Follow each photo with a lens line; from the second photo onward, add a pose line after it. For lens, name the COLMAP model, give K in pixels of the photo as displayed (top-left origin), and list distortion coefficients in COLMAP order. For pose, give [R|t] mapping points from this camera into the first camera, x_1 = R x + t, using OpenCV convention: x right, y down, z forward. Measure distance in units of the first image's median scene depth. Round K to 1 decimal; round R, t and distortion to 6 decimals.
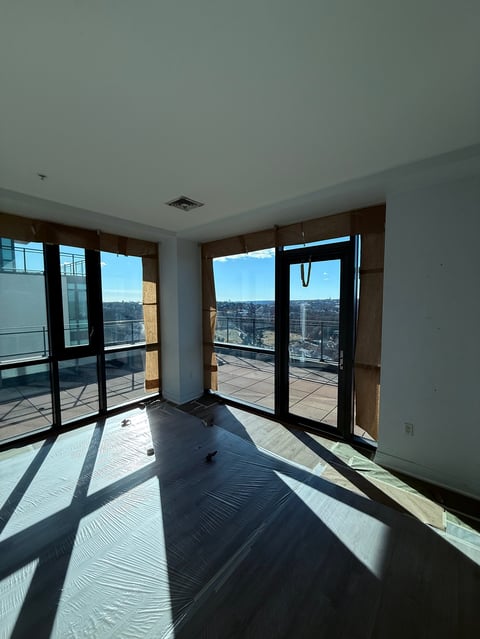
lens RADIAL K [[253.8, 0, 239.2], [0, 253.8, 317.3], [0, 0, 1]] dist [-0.000074, 0.000376]
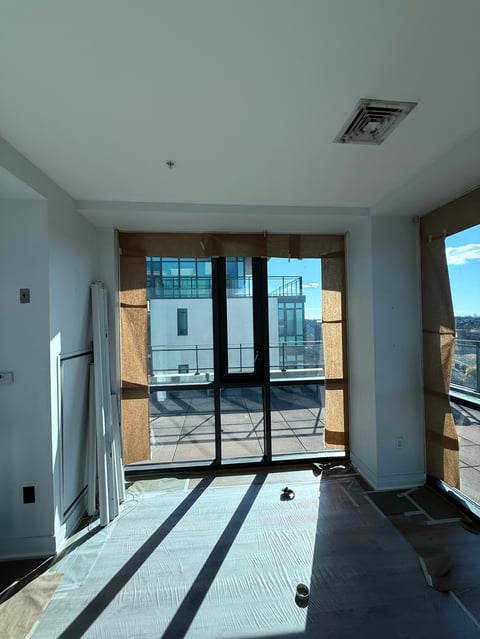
lens RADIAL K [[253.8, 0, 240.8], [0, 253.8, 319.2], [0, 0, 1]] dist [-0.000074, 0.000376]
pose [[0.708179, -0.014155, -0.705892, -0.038009], [-0.027121, 0.998516, -0.047233, -0.022112], [0.705512, 0.052594, 0.706743, 0.371020]]
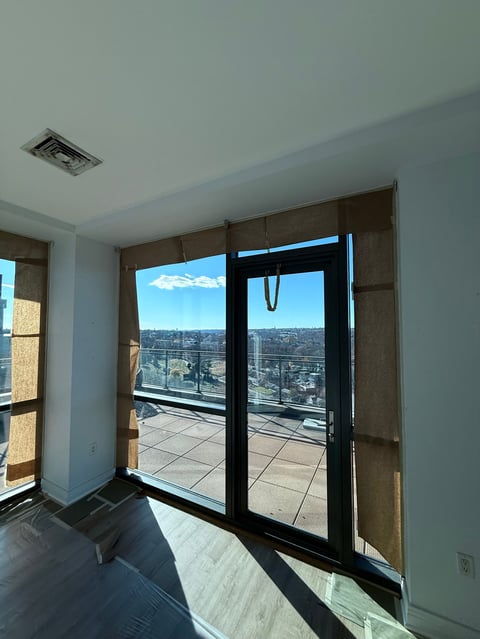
lens RADIAL K [[253.8, 0, 238.2], [0, 253.8, 319.1], [0, 0, 1]] dist [-0.000074, 0.000376]
pose [[0.980263, 0.013885, 0.197211, 0.039543], [0.007220, 0.994351, -0.105898, -0.026766], [-0.197567, 0.105231, 0.974625, 0.331058]]
